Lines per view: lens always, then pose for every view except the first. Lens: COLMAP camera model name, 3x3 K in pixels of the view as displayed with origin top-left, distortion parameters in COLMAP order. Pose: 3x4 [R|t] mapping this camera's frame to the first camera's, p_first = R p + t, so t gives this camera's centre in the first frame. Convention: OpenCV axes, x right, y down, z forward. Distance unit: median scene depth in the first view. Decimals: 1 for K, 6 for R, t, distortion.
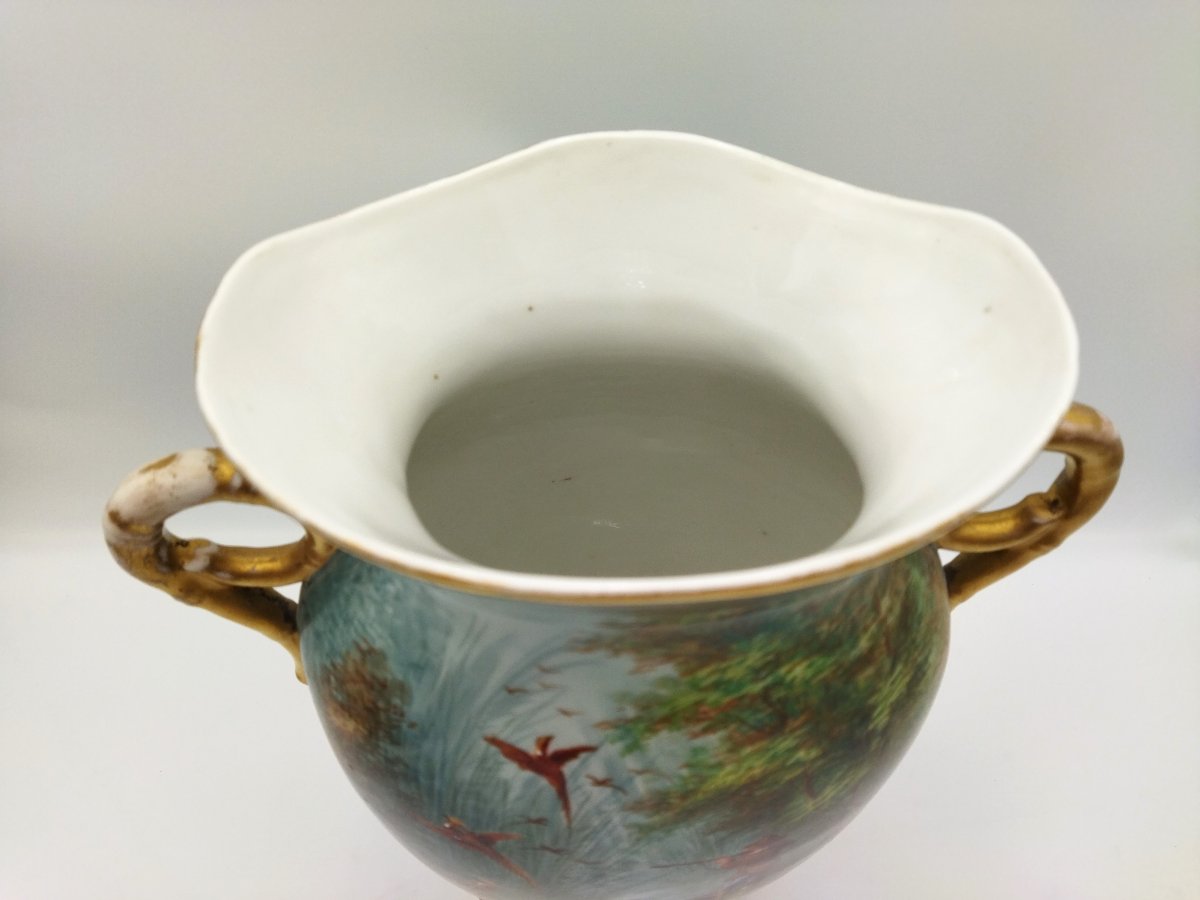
lens RADIAL K [[955.6, 0, 606.0], [0, 955.6, 449.8], [0, 0, 1]] dist [0.045883, -0.038505]
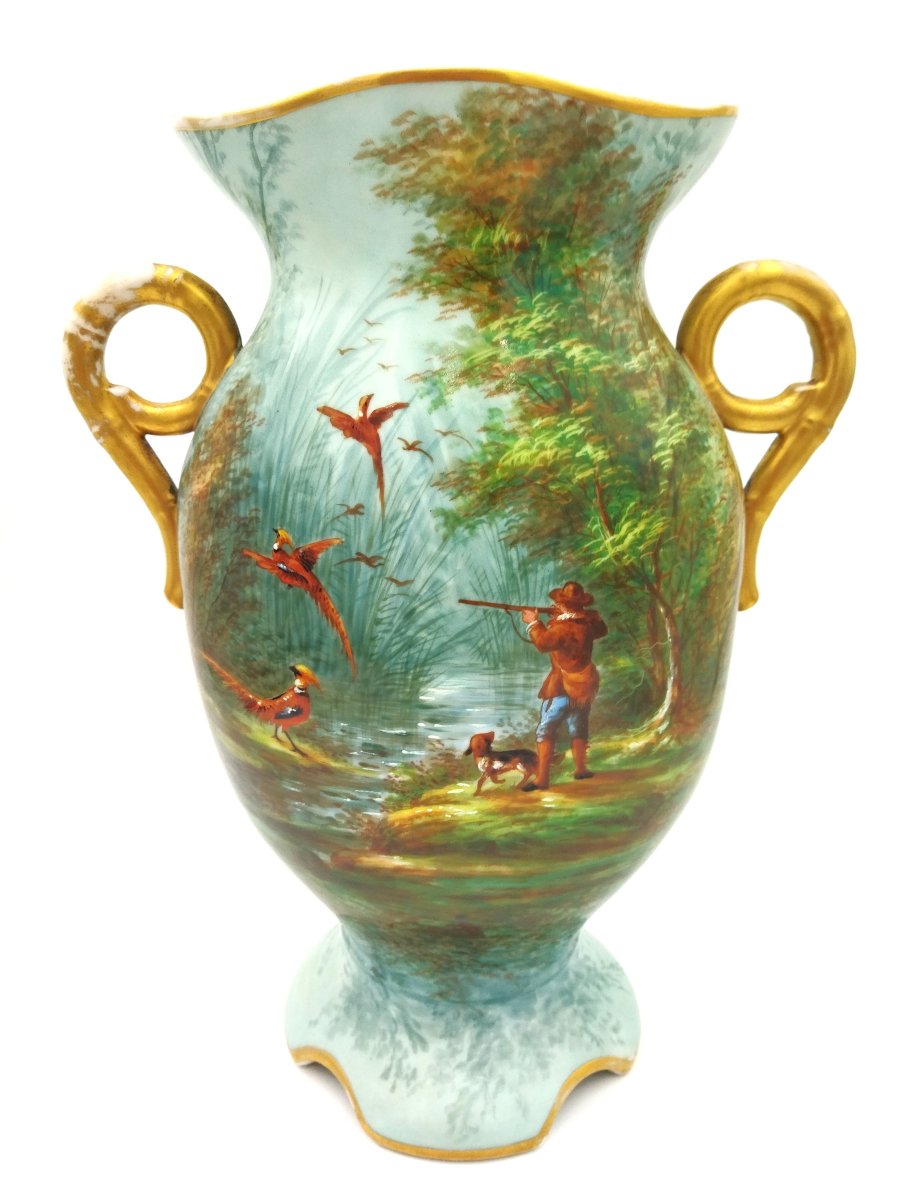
lens RADIAL K [[955.6, 0, 428.6], [0, 955.6, 601.0], [0, 0, 1]] dist [0.045883, -0.038505]
pose [[0.994114, 0.005994, -0.108172, 0.141859], [-0.067861, 0.812777, -0.578609, 1.165519], [0.084451, 0.582544, 0.808400, 0.173855]]
